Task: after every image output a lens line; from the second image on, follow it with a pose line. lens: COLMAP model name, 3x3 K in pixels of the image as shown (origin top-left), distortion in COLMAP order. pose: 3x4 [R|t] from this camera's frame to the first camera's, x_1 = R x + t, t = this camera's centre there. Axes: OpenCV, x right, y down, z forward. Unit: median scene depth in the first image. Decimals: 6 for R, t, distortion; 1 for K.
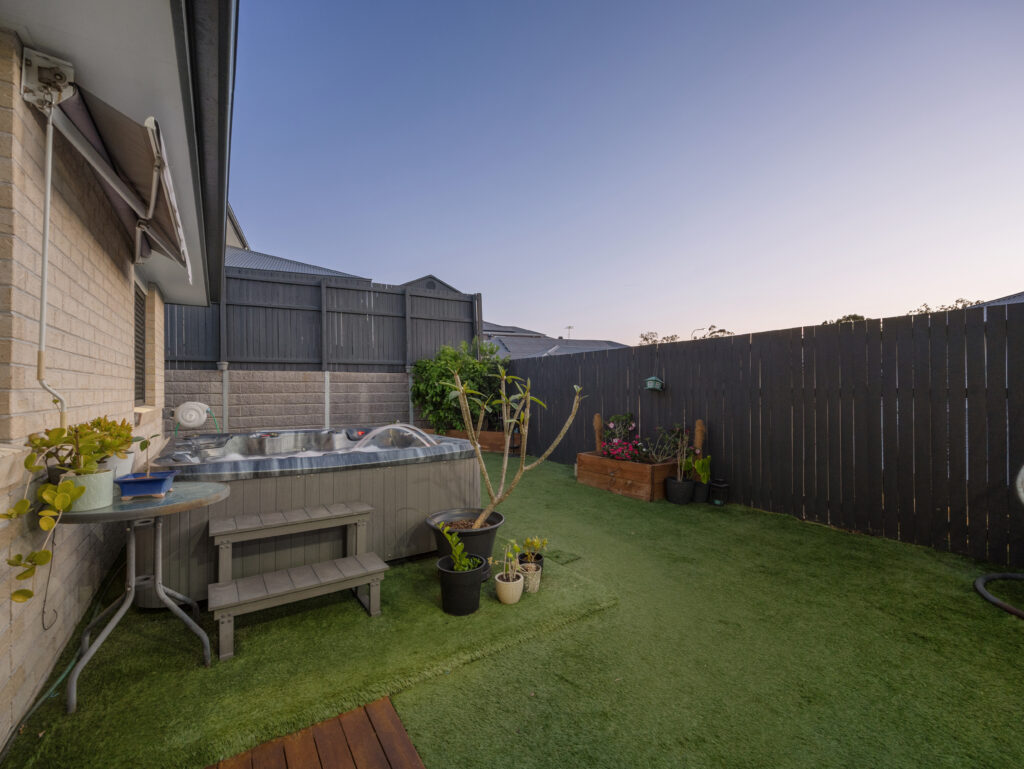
lens RADIAL K [[451.4, 0, 506.5], [0, 451.4, 383.5], [0, 0, 1]] dist [-0.000313, -0.000031]
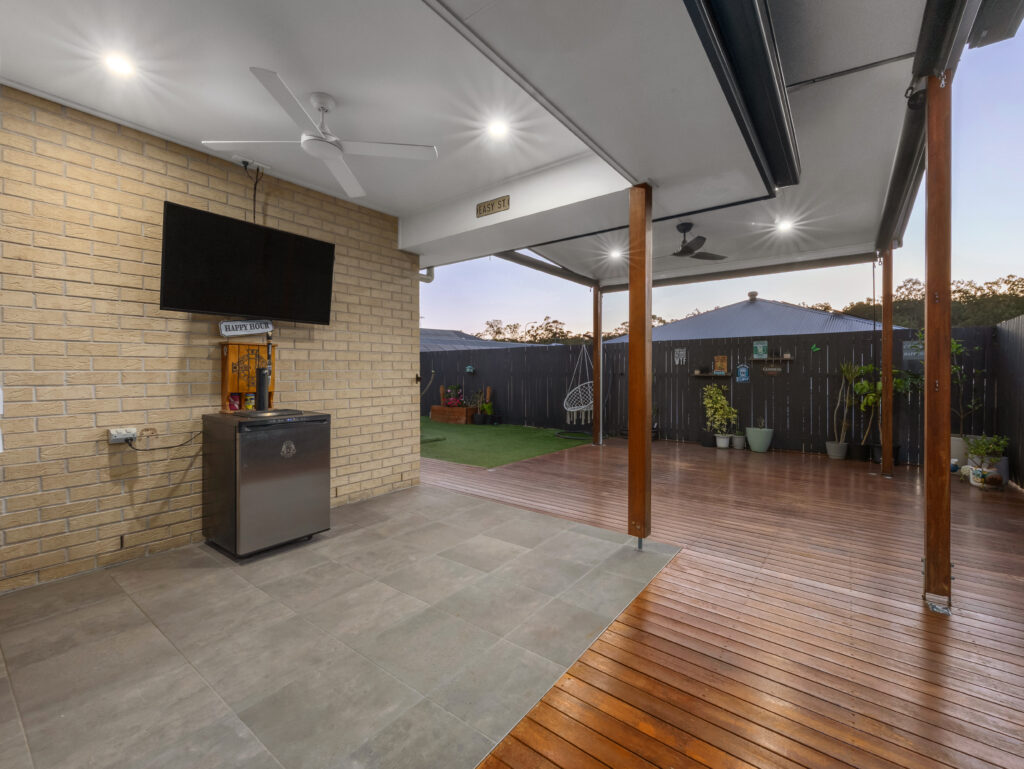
lens RADIAL K [[438.5, 0, 510.8], [0, 438.5, 384.9], [0, 0, 1]] dist [-0.001469, -0.000077]
pose [[0.940894, -0.004147, 0.338677, -0.179912], [-0.009505, 0.999208, 0.038643, -0.008798], [-0.338569, -0.039578, 0.940109, -0.998734]]
